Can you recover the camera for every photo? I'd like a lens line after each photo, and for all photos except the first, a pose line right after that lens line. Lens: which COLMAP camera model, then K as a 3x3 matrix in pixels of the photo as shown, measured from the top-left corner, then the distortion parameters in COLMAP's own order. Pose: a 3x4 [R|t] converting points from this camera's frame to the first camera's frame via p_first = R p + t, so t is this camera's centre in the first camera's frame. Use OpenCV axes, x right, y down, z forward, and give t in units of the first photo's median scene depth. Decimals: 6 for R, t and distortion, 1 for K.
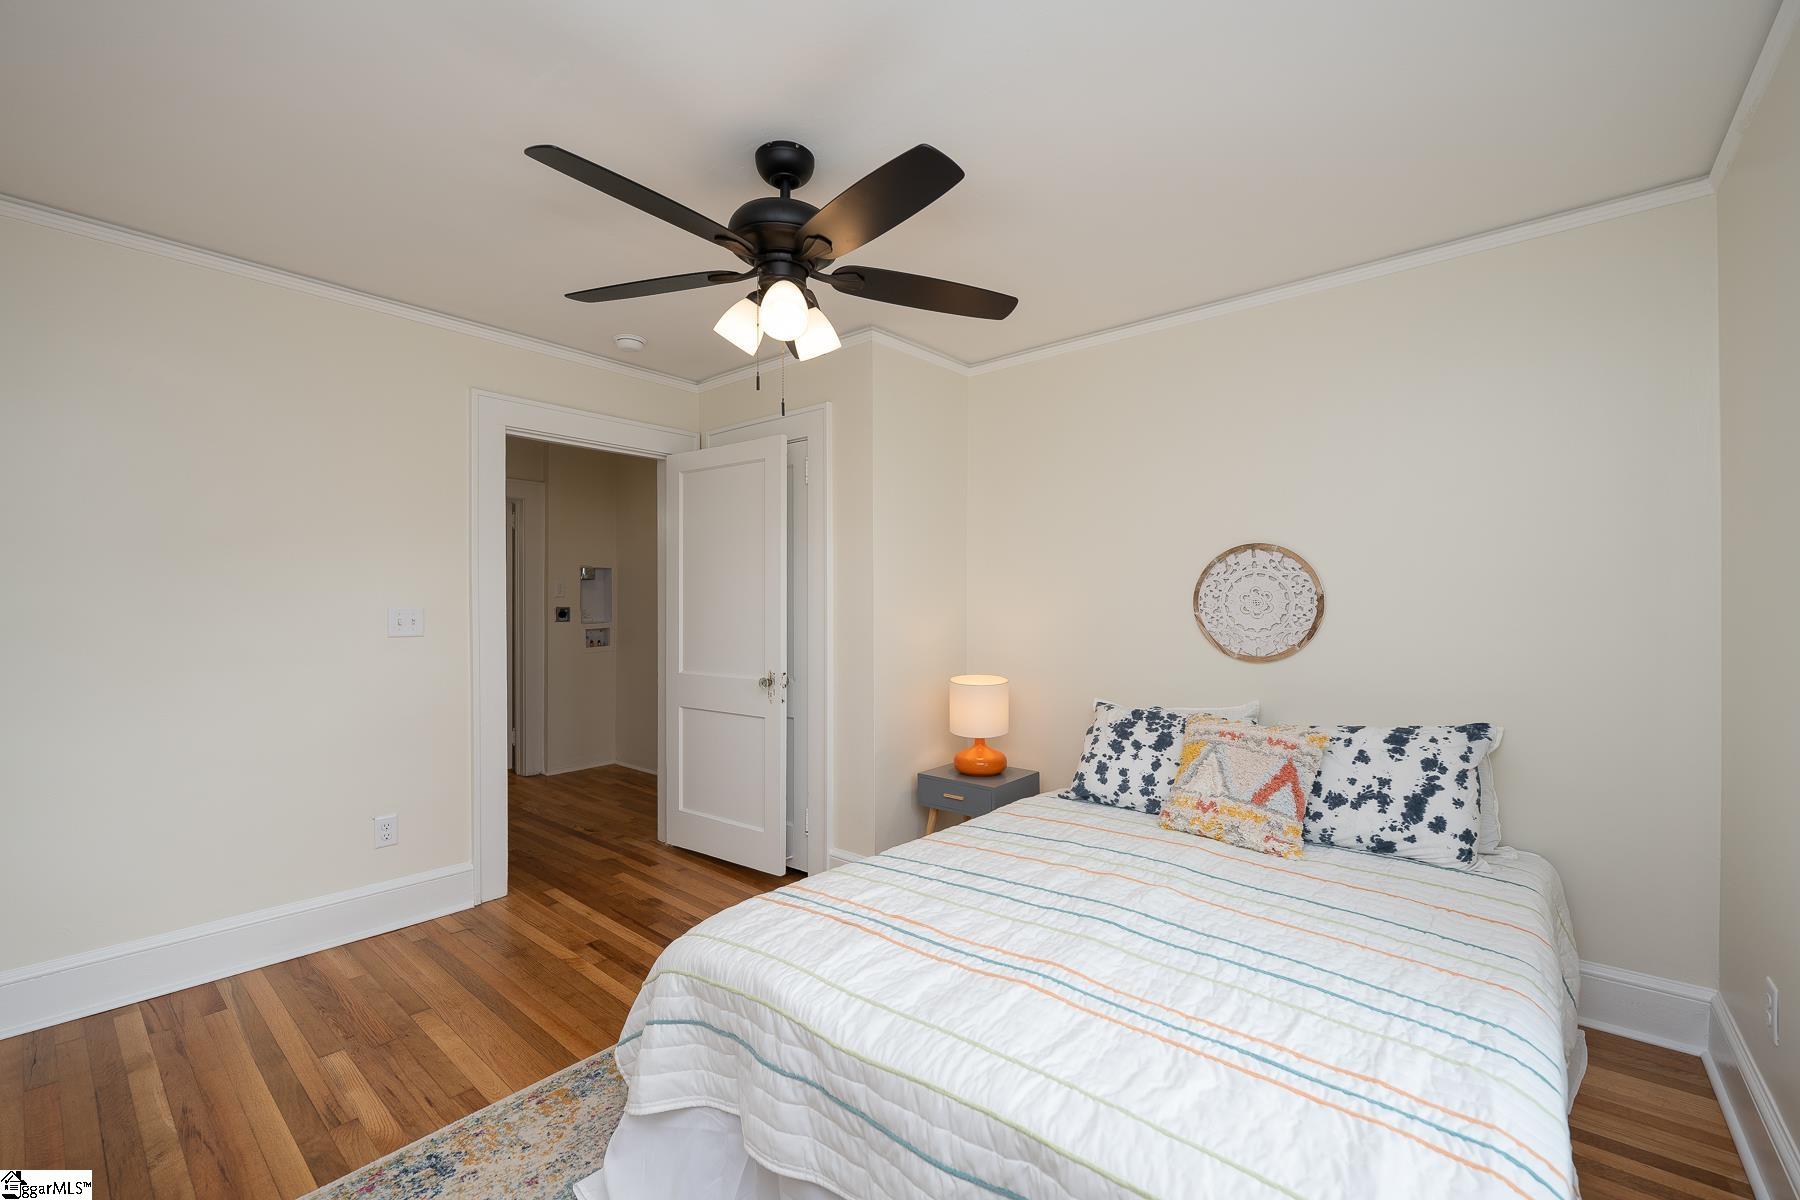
lens RADIAL K [[716.5, 0, 897.3], [0, 716.5, 602.5], [0, 0, 1]] dist [-0.000127, 0.001290]
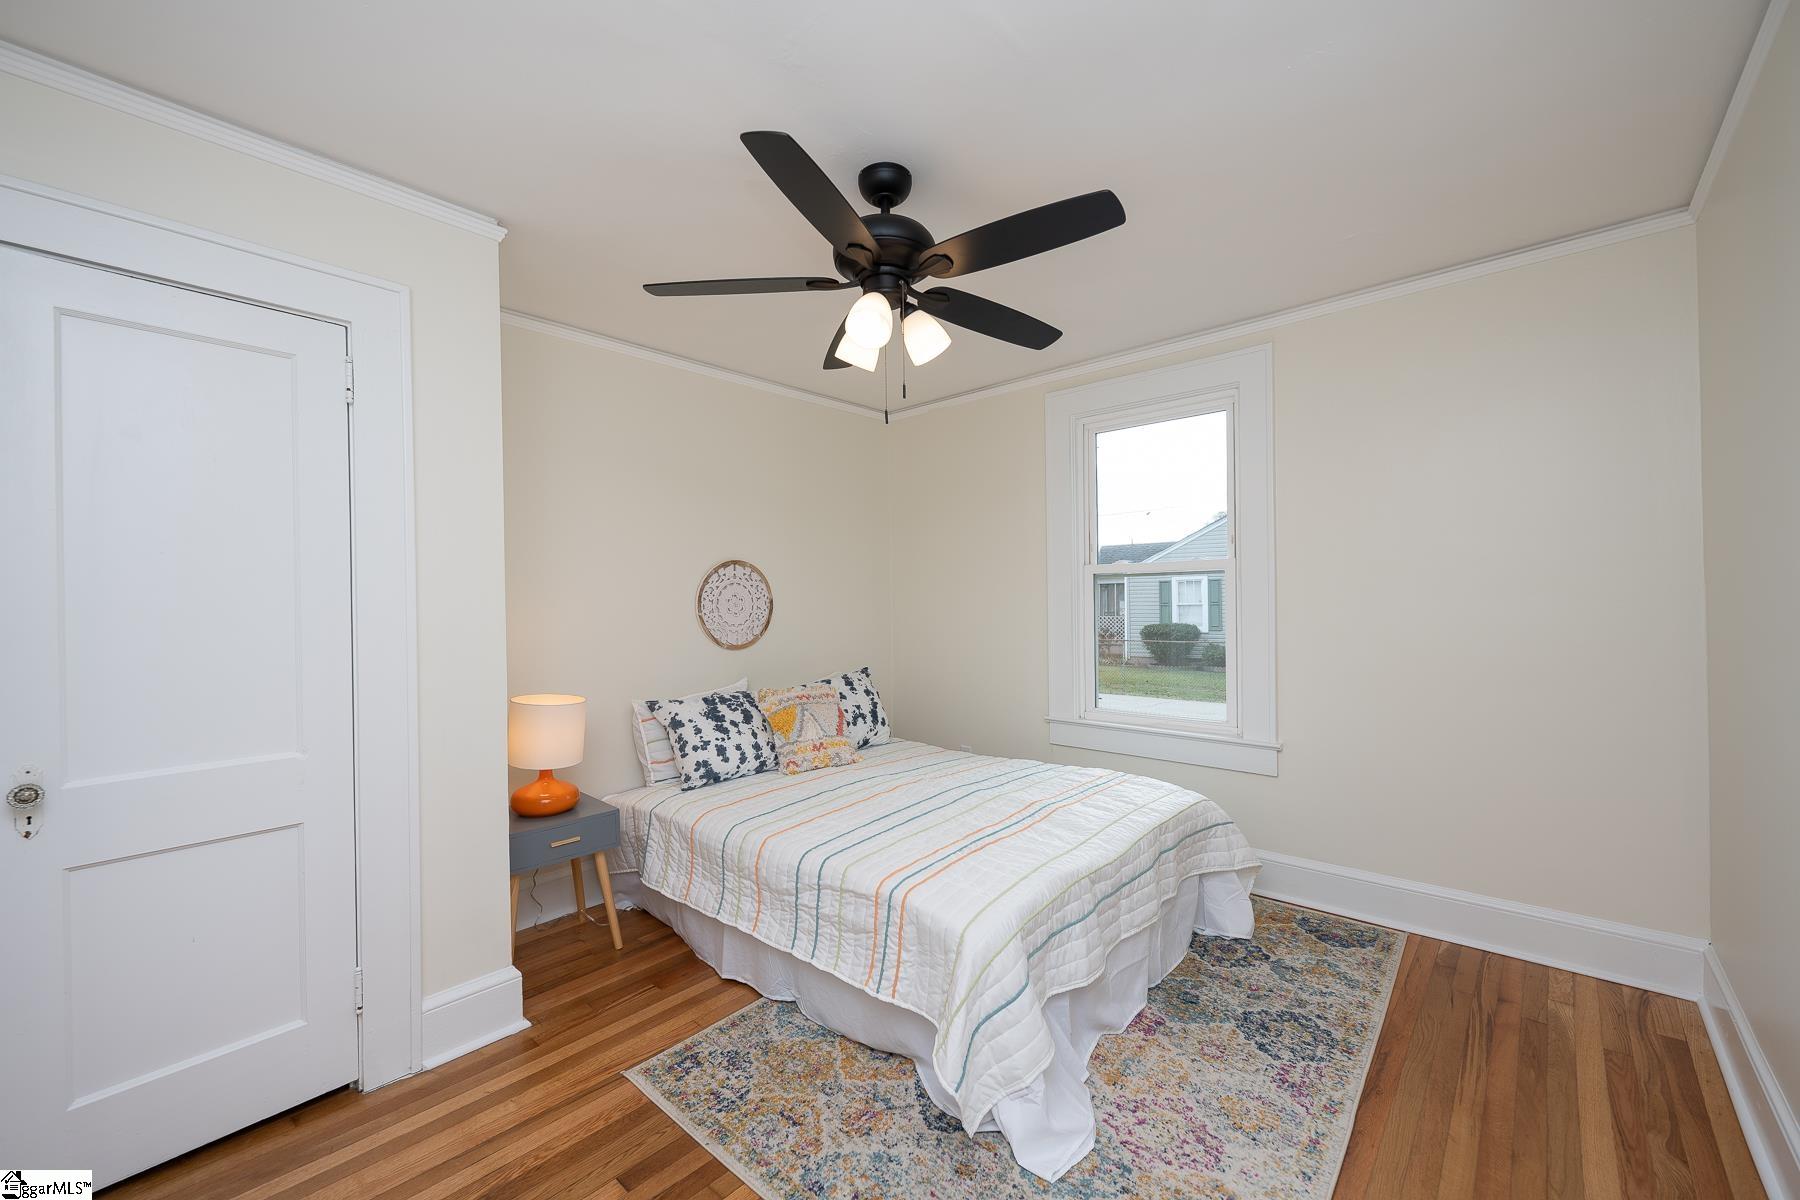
lens RADIAL K [[716.5, 0, 898.4], [0, 716.5, 599.2], [0, 0, 1]] dist [-0.000127, 0.001290]
pose [[0.042332, 0.003417, 0.999098, -0.842183], [0.010545, 0.999937, -0.003867, -0.002201], [-0.999048, 0.010700, 0.042293, 0.663112]]
